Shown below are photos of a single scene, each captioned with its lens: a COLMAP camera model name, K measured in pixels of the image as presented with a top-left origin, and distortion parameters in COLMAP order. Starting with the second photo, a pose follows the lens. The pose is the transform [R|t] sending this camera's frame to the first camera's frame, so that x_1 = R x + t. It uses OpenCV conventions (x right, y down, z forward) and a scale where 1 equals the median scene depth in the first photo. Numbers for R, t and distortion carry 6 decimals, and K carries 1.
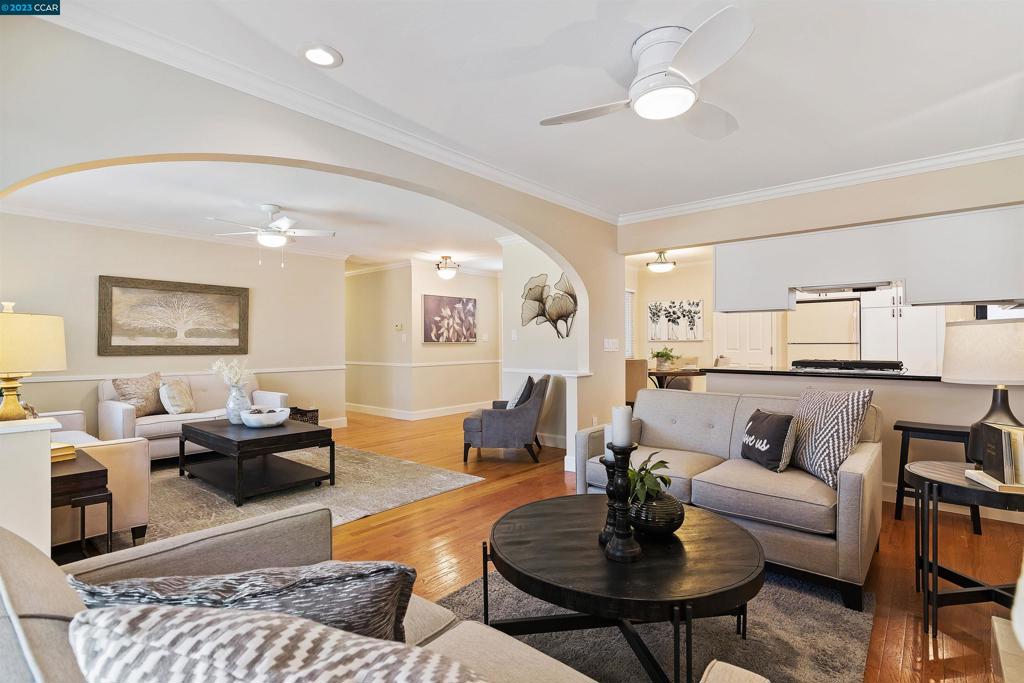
lens RADIAL K [[498.7, 0, 518.1], [0, 498.7, 342.8], [0, 0, 1]] dist [0.000227, 0.000898]
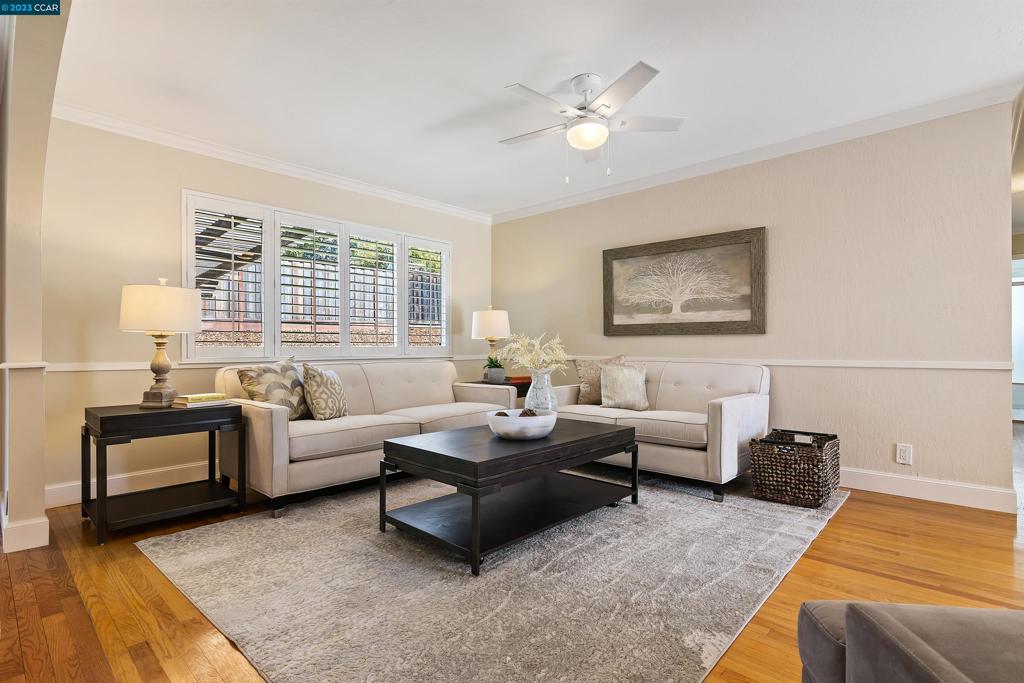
lens RADIAL K [[498.7, 0, 511.9], [0, 498.7, 345.0], [0, 0, 1]] dist [0.000227, 0.000898]
pose [[-0.052030, -0.000878, -0.998645, 0.099579], [0.002347, 0.999997, -0.001001, 0.039729], [0.998643, -0.002396, -0.052028, 0.800769]]
